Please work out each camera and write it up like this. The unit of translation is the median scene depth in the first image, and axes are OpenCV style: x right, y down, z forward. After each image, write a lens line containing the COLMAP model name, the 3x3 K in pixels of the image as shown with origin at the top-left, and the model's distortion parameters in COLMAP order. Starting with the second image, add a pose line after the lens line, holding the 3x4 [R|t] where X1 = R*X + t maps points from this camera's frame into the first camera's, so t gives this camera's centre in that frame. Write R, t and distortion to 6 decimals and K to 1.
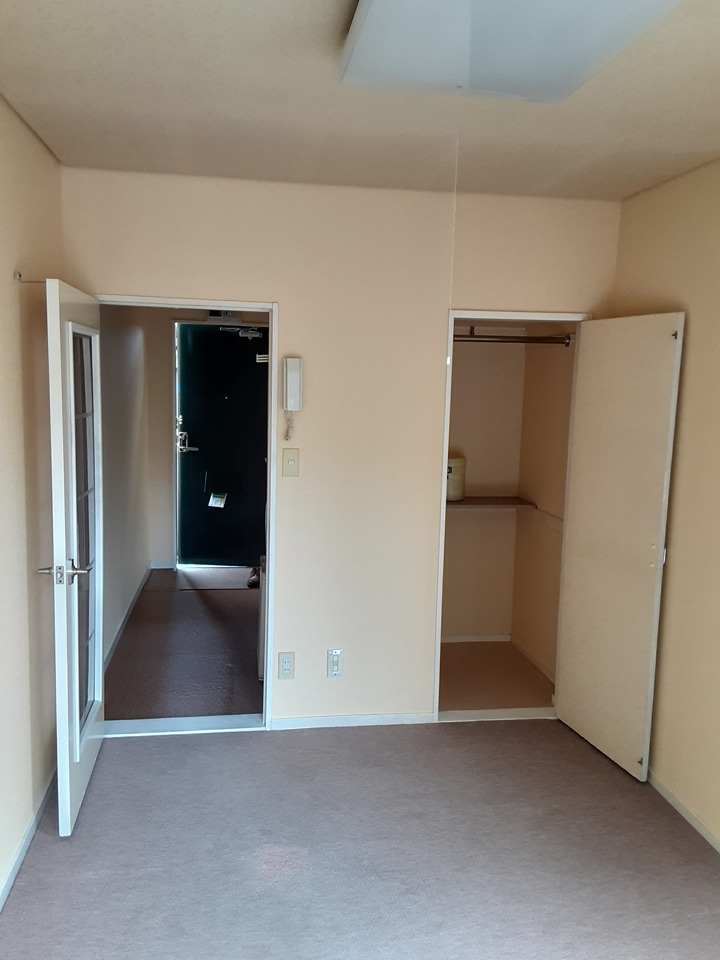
lens RADIAL K [[774.5, 0, 345.8], [0, 774.5, 484.4], [0, 0, 1]] dist [0.126314, -0.221602]
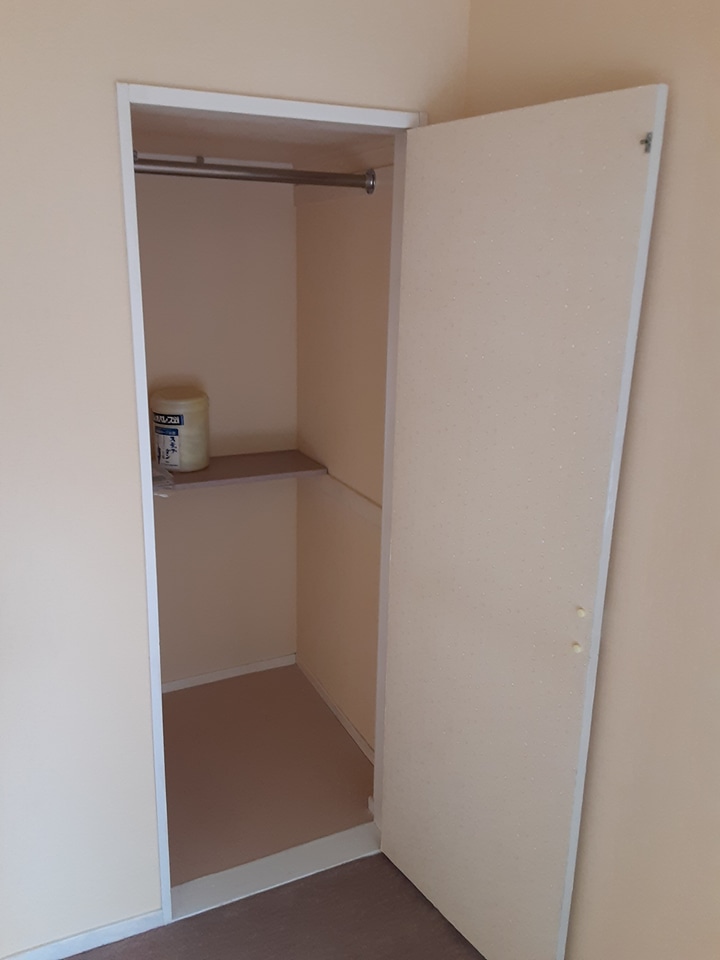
lens RADIAL K [[774.5, 0, 345.8], [0, 774.5, 484.4], [0, 0, 1]] dist [0.126314, -0.221602]
pose [[0.958250, -0.083303, 0.273529, 0.112744], [0.042831, 0.987646, 0.150736, -0.066223], [-0.282707, -0.132727, 0.949979, 0.516690]]
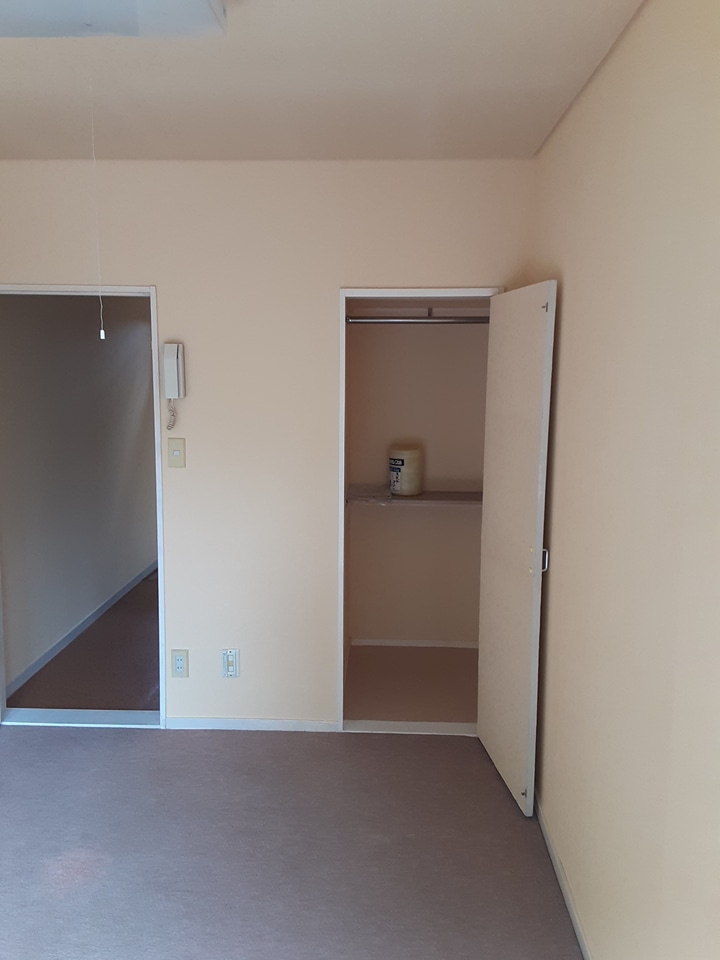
lens RADIAL K [[774.5, 0, 345.8], [0, 774.5, 484.4], [0, 0, 1]] dist [0.126314, -0.221602]
pose [[0.981686, 0.010446, -0.190218, 0.307528], [-0.008679, 0.999911, 0.010122, -0.000845], [0.190306, -0.008286, 0.981690, 0.089718]]
